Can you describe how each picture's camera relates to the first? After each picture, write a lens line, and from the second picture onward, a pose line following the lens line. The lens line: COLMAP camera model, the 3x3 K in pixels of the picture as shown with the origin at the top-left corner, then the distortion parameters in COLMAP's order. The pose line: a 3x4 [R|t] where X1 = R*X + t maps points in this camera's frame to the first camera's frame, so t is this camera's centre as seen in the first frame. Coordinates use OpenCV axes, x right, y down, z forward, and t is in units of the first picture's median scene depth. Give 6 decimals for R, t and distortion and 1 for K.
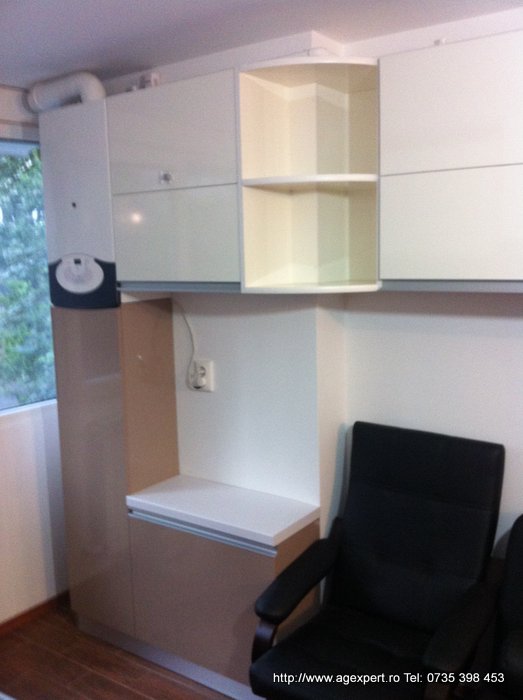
lens RADIAL K [[658.9, 0, 261.5], [0, 658.9, 350.0], [0, 0, 1]] dist [0.108363, -0.329320]
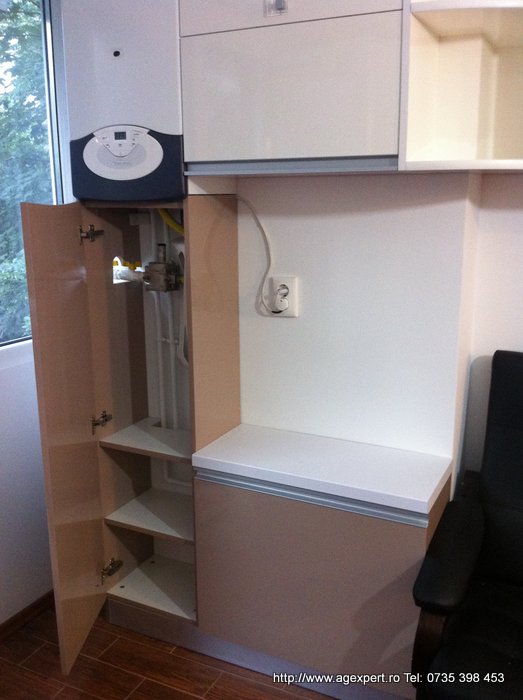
lens RADIAL K [[658.9, 0, 261.5], [0, 658.9, 350.0], [0, 0, 1]] dist [0.108363, -0.329320]
pose [[0.988717, -0.012242, 0.149293, -0.237848], [0.000143, 0.996731, 0.080787, 0.040532], [-0.149794, -0.079855, 0.985487, 0.251292]]
